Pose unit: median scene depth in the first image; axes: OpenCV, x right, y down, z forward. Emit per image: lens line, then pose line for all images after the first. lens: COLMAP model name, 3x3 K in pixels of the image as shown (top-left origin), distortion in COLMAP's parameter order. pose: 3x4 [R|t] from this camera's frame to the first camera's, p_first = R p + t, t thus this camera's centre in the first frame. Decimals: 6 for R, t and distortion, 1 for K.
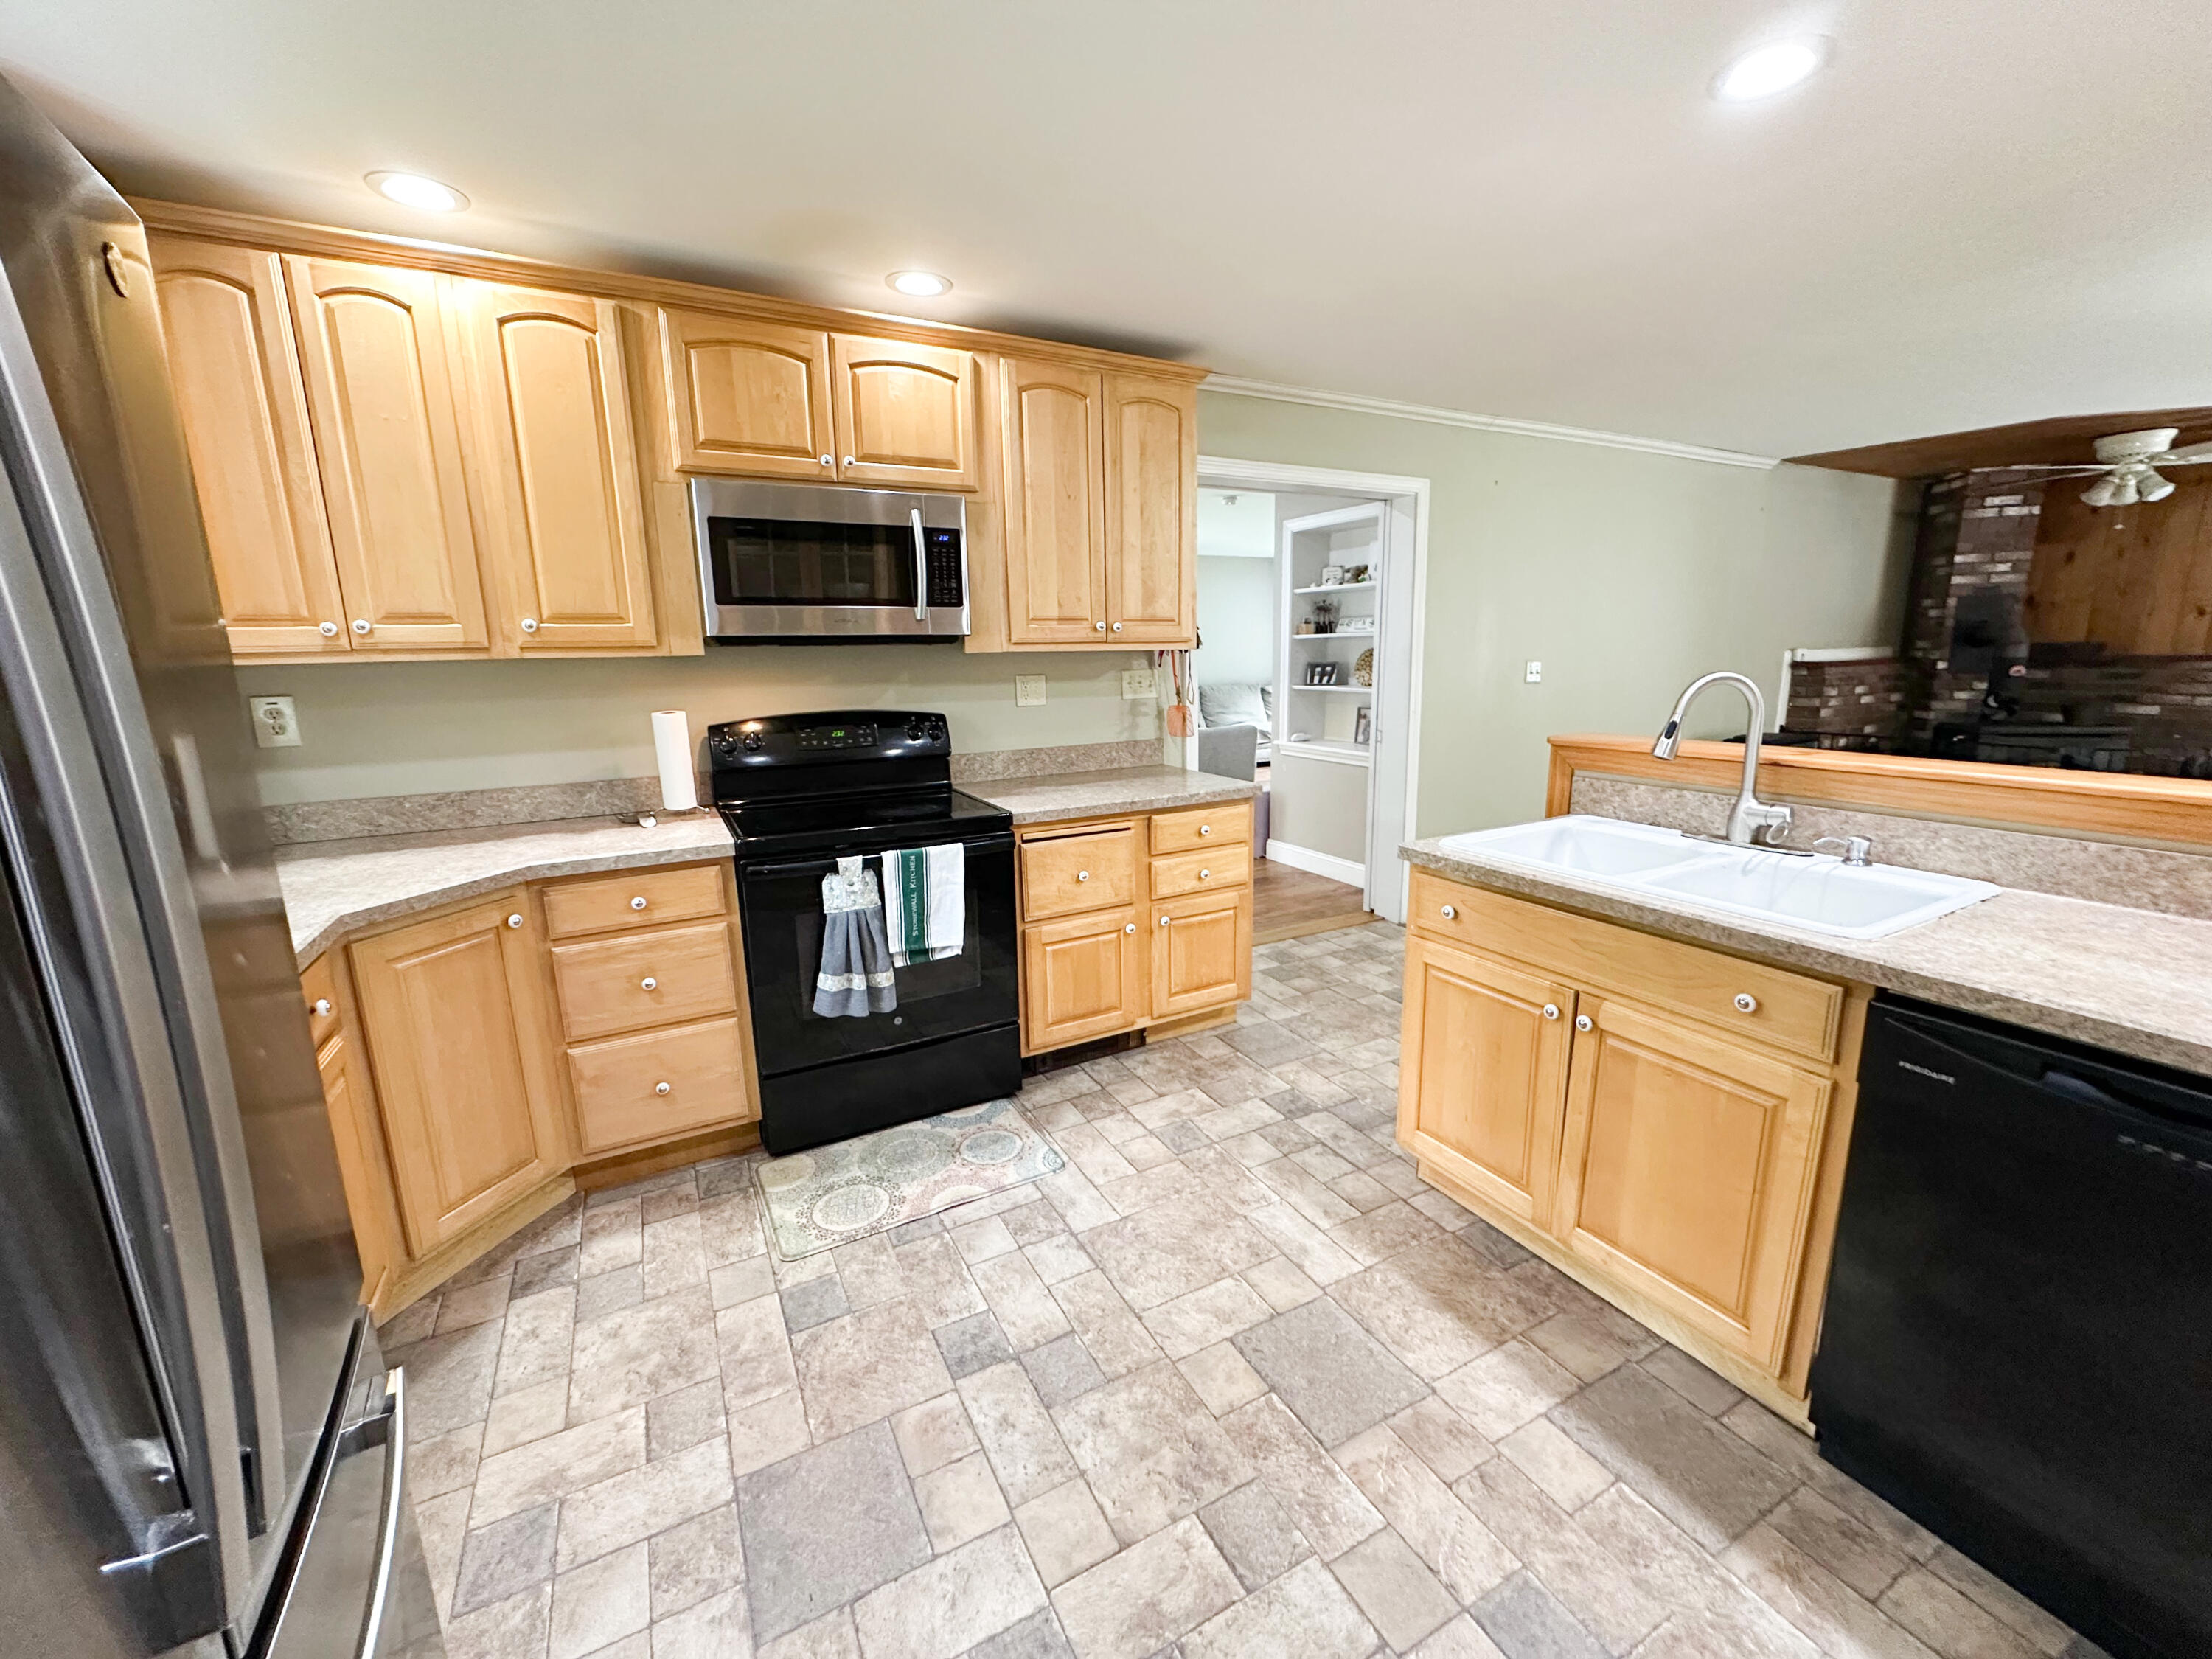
lens RADIAL K [[879.4, 0, 1114.4], [0, 879.4, 826.0], [0, 0, 1]] dist [-0.007099, 0.001435]
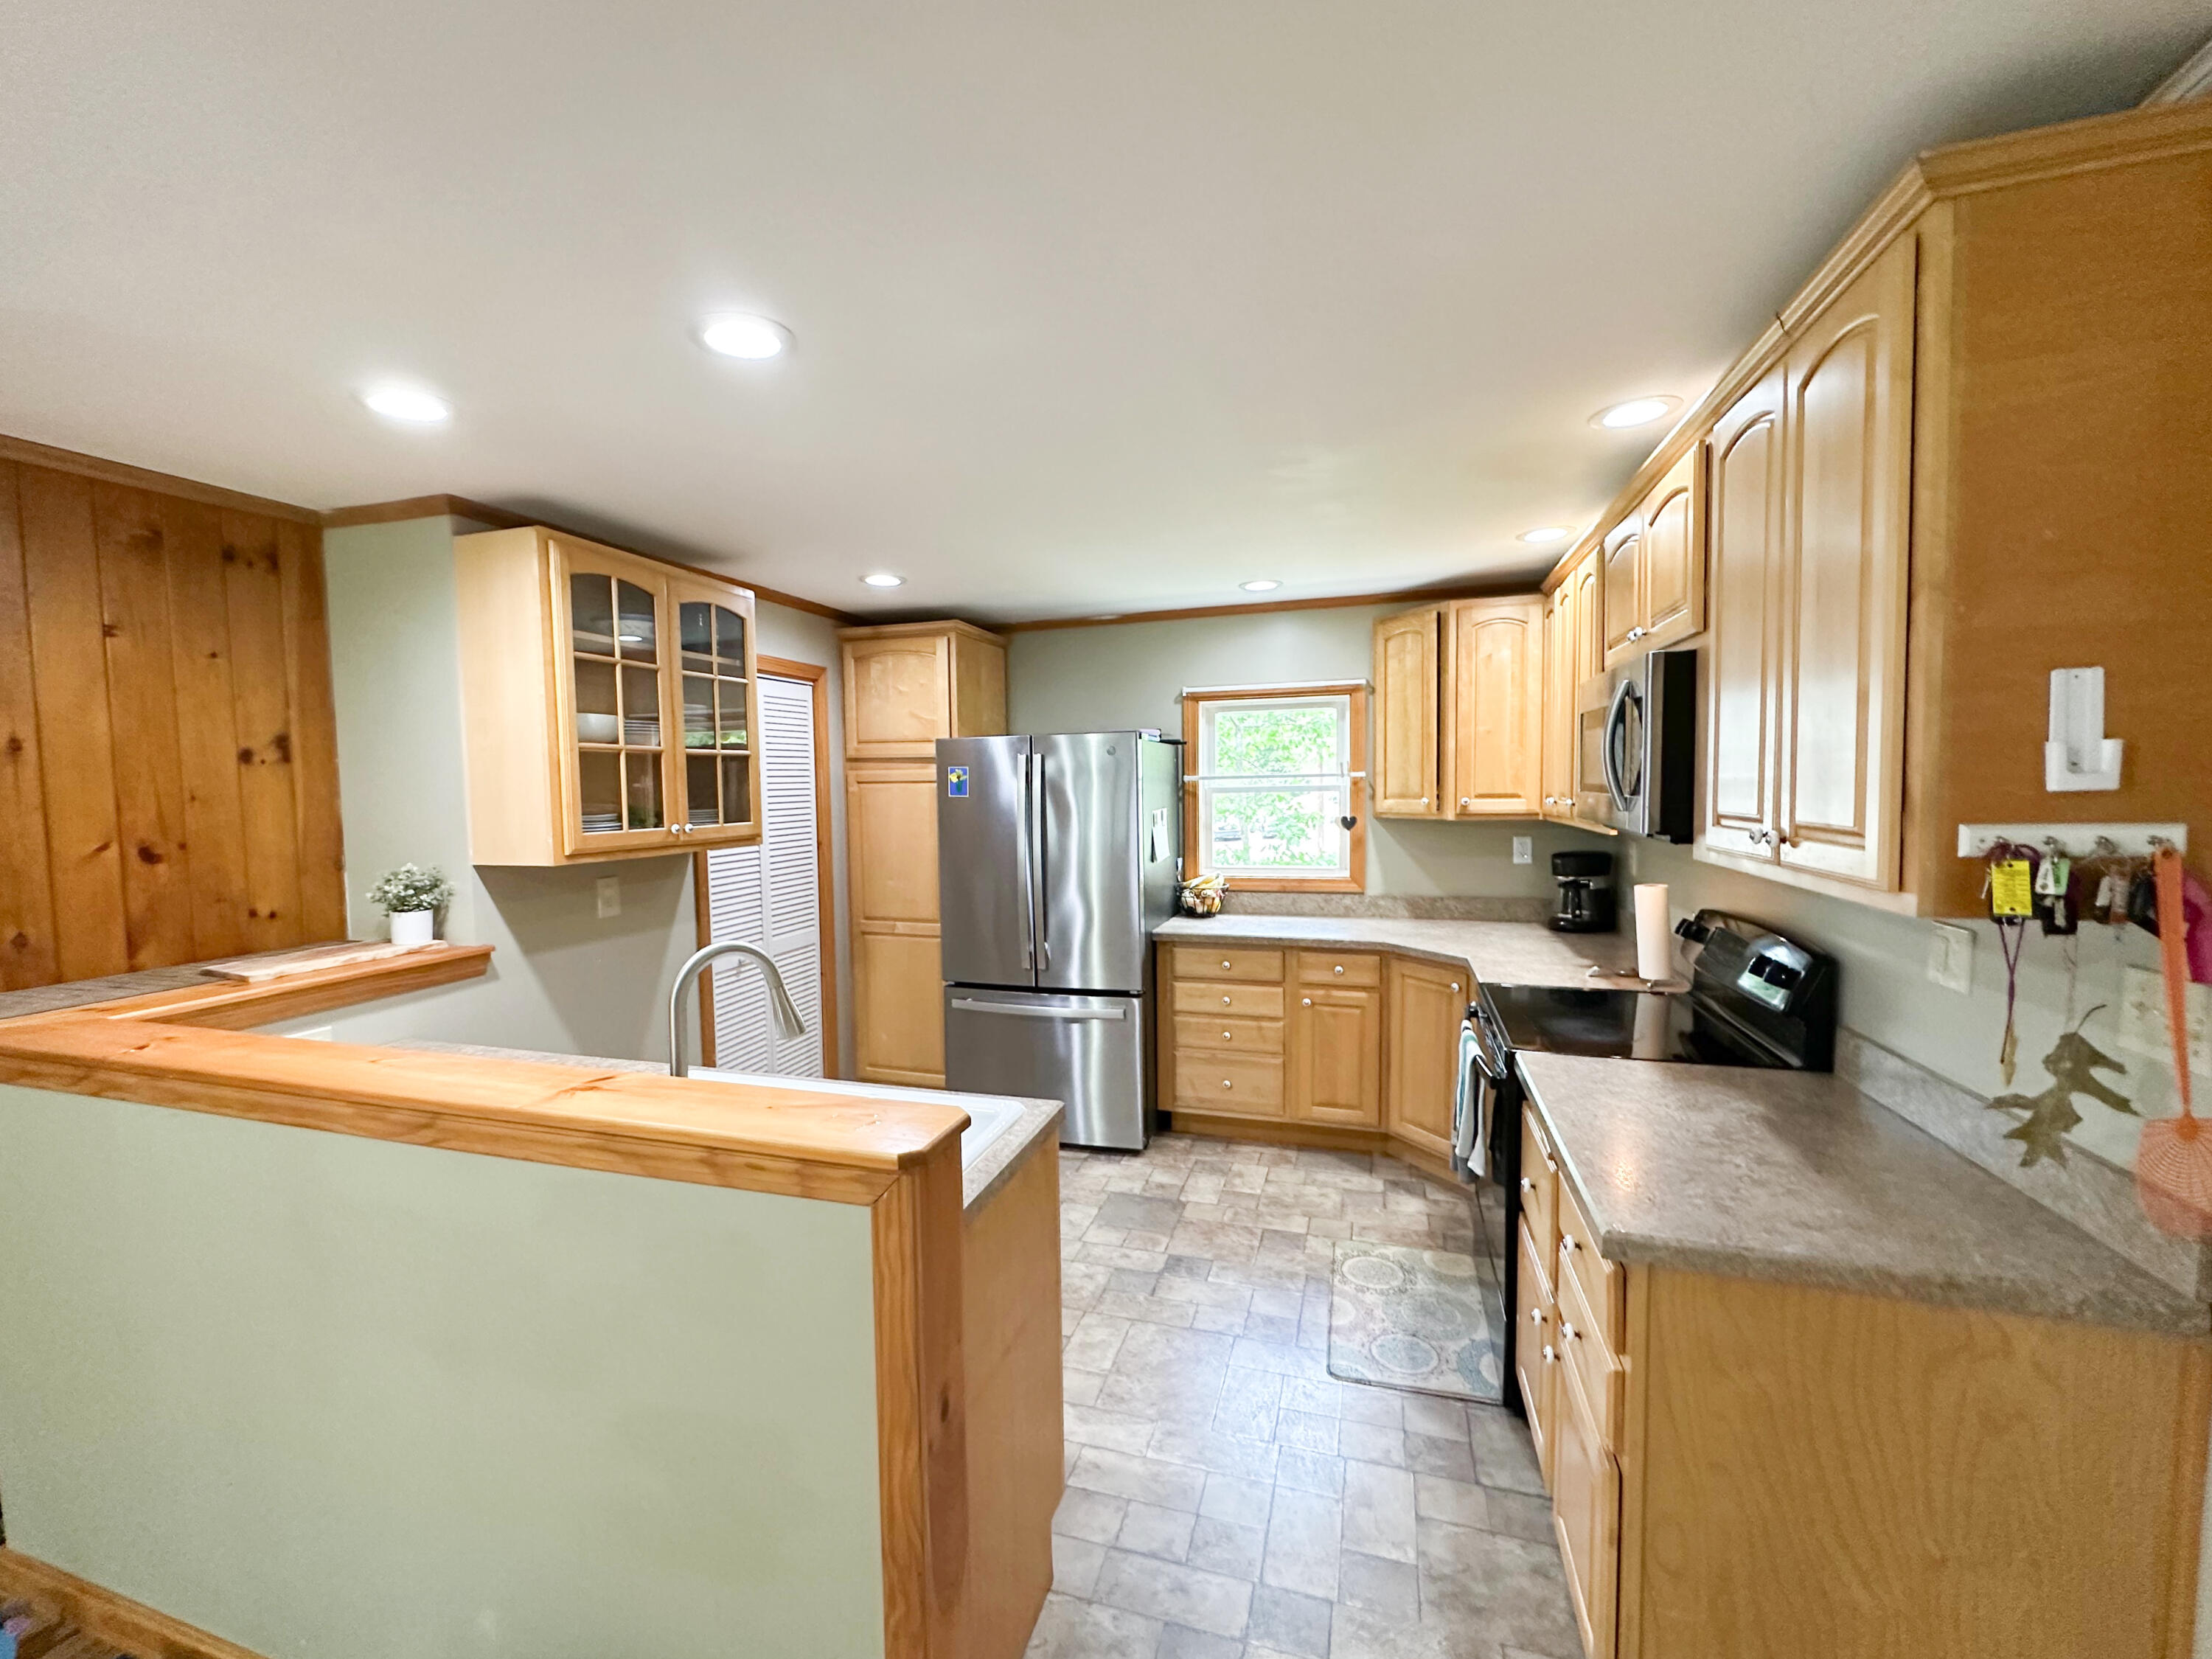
lens RADIAL K [[921.5, 0, 1082.5], [0, 921.5, 835.8], [0, 0, 1]] dist [0.001895, 0.000079]
pose [[-0.720602, 0.068213, -0.689986, 1.159075], [-0.109544, 0.971449, 0.210443, -0.539332], [0.684641, 0.227229, -0.692556, 1.994868]]
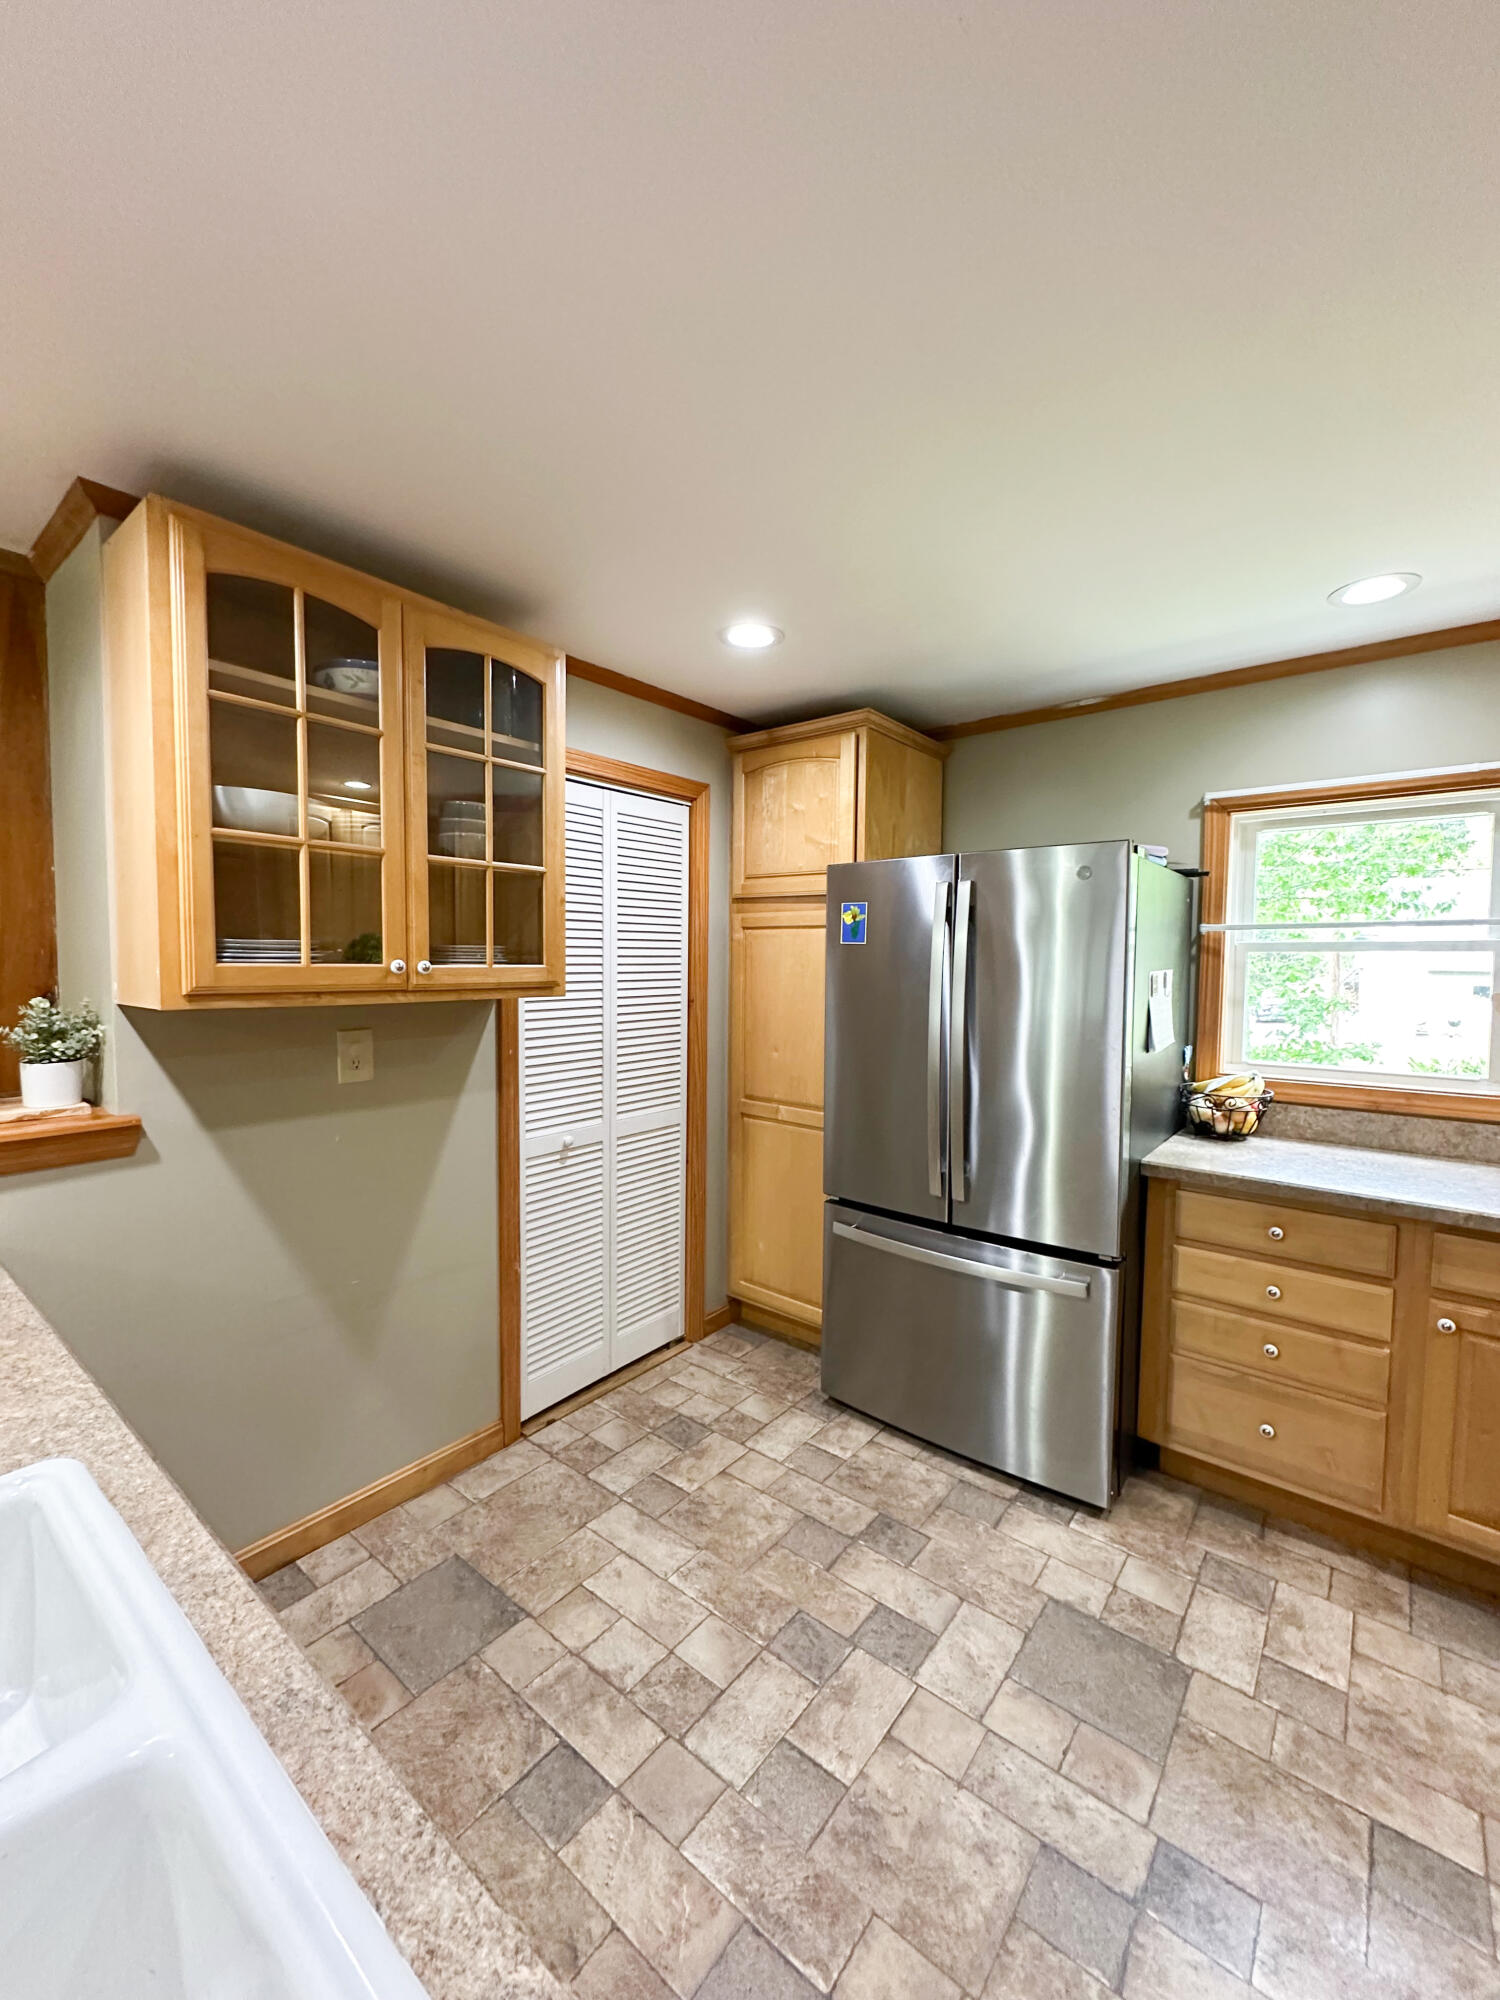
lens RADIAL K [[795.1, 0, 753.7], [0, 795.1, 1000.6], [0, 0, 1]] dist [-0.007099, 0.001435]
pose [[-0.922258, 0.029101, -0.385478, 0.475139], [-0.069310, 0.968556, 0.238945, -0.337092], [0.380310, 0.247086, -0.891242, 1.371453]]
